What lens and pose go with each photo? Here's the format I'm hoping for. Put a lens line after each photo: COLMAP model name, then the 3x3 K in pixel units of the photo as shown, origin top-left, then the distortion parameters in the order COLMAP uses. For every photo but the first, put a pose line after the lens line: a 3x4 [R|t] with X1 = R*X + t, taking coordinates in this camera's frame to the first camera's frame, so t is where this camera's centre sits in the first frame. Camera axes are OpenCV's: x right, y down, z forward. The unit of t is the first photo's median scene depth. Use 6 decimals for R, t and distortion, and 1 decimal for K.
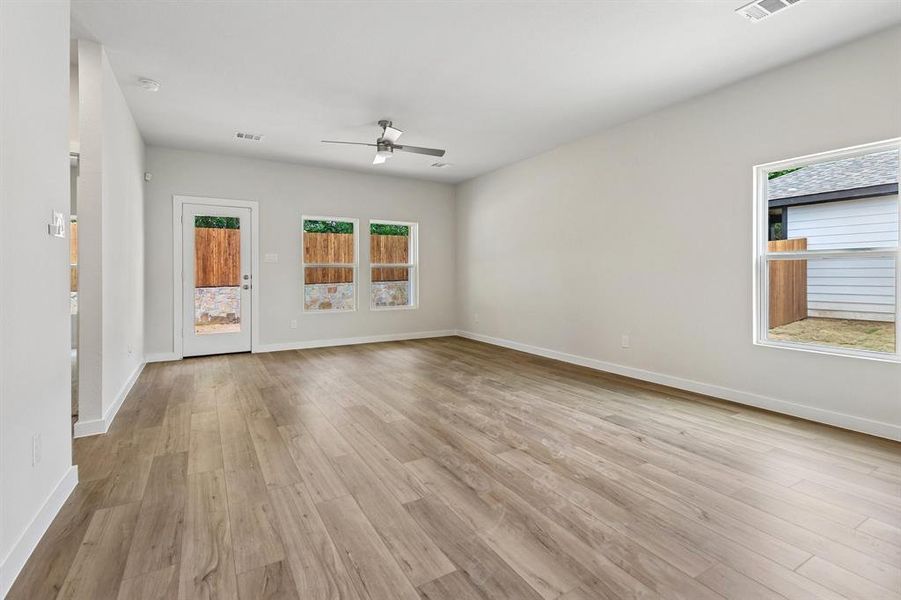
lens RADIAL K [[425.3, 0, 446.7], [0, 425.3, 269.5], [0, 0, 1]] dist [0.001035, -0.010334]
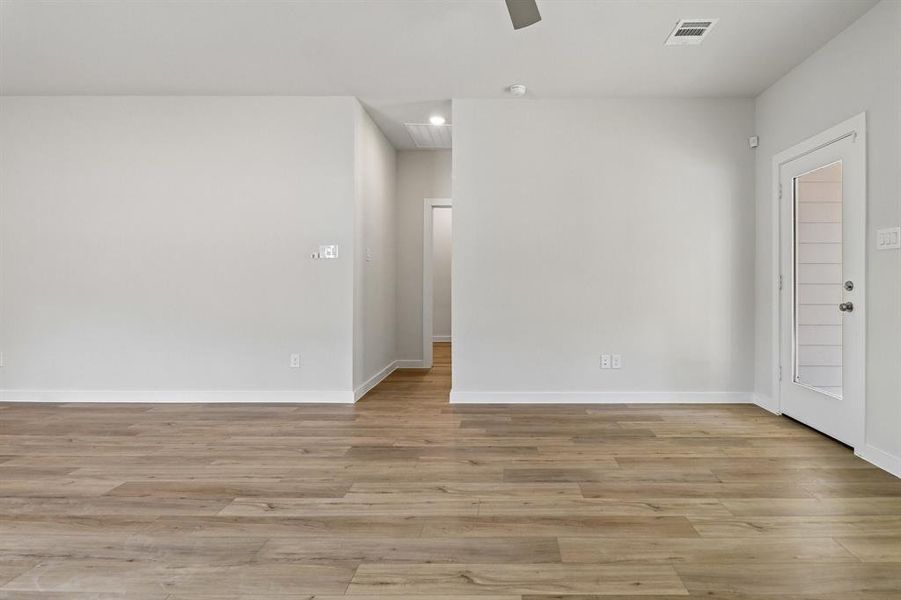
lens RADIAL K [[452.6, 0, 500.5], [0, 452.6, 280.8], [0, 0, 1]] dist [0.001169, -0.001800]
pose [[-0.493295, 0.003675, -0.869854, 0.263473], [0.009659, 0.999953, -0.001253, 0.017226], [0.869808, -0.009020, -0.493307, 1.639223]]
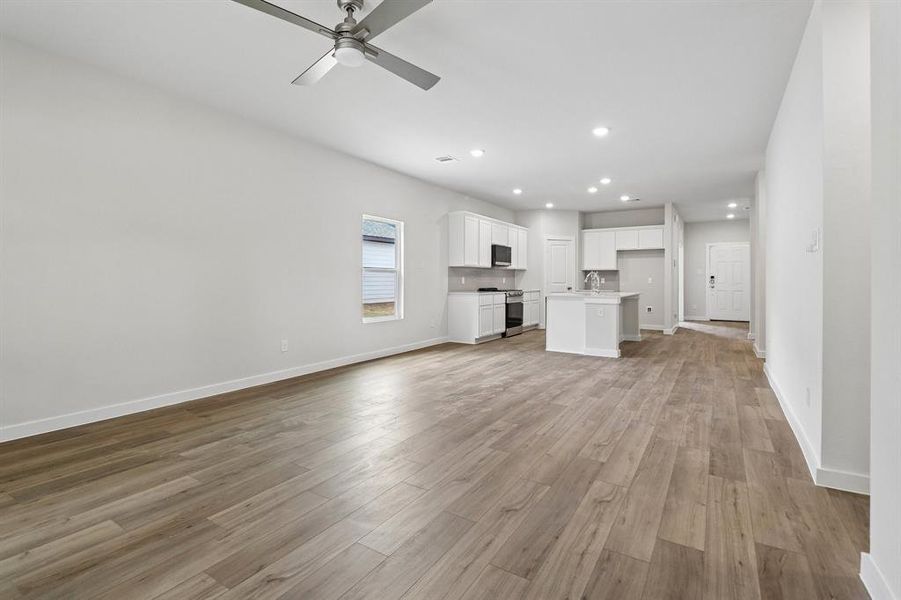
lens RADIAL K [[425.3, 0, 452.8], [0, 425.3, 275.1], [0, 0, 1]] dist [0.001035, -0.010334]
pose [[-0.469980, 0.009499, 0.882626, -0.937710], [-0.014125, 0.999733, -0.018281, 0.016807], [-0.882564, -0.021059, -0.469721, 1.556461]]
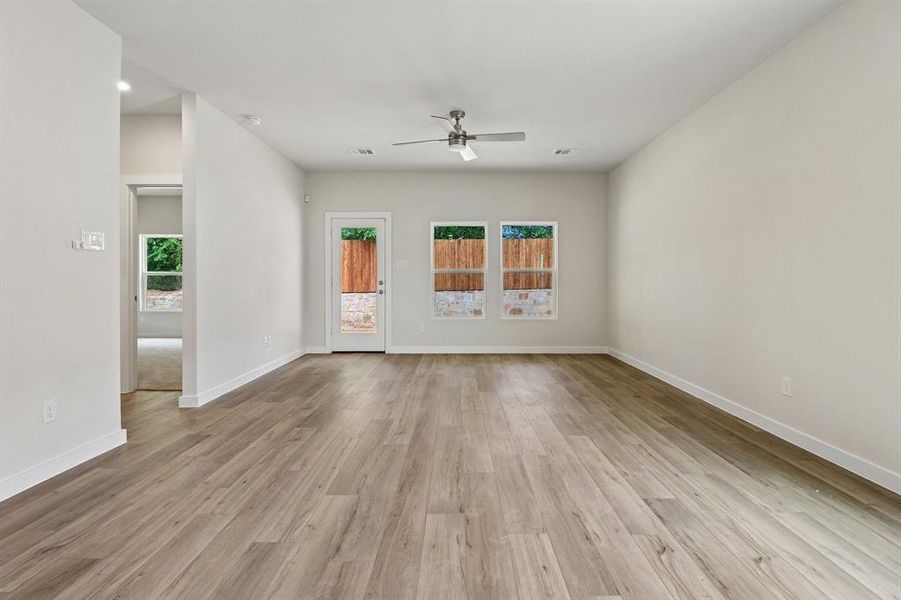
lens RADIAL K [[425.3, 0, 457.9], [0, 425.3, 287.4], [0, 0, 1]] dist [0.001035, -0.010334]
pose [[0.867245, 0.010322, -0.497774, 0.425123], [0.003478, 0.999635, 0.026789, 0.002157], [0.497869, -0.024964, 0.866893, 0.283954]]
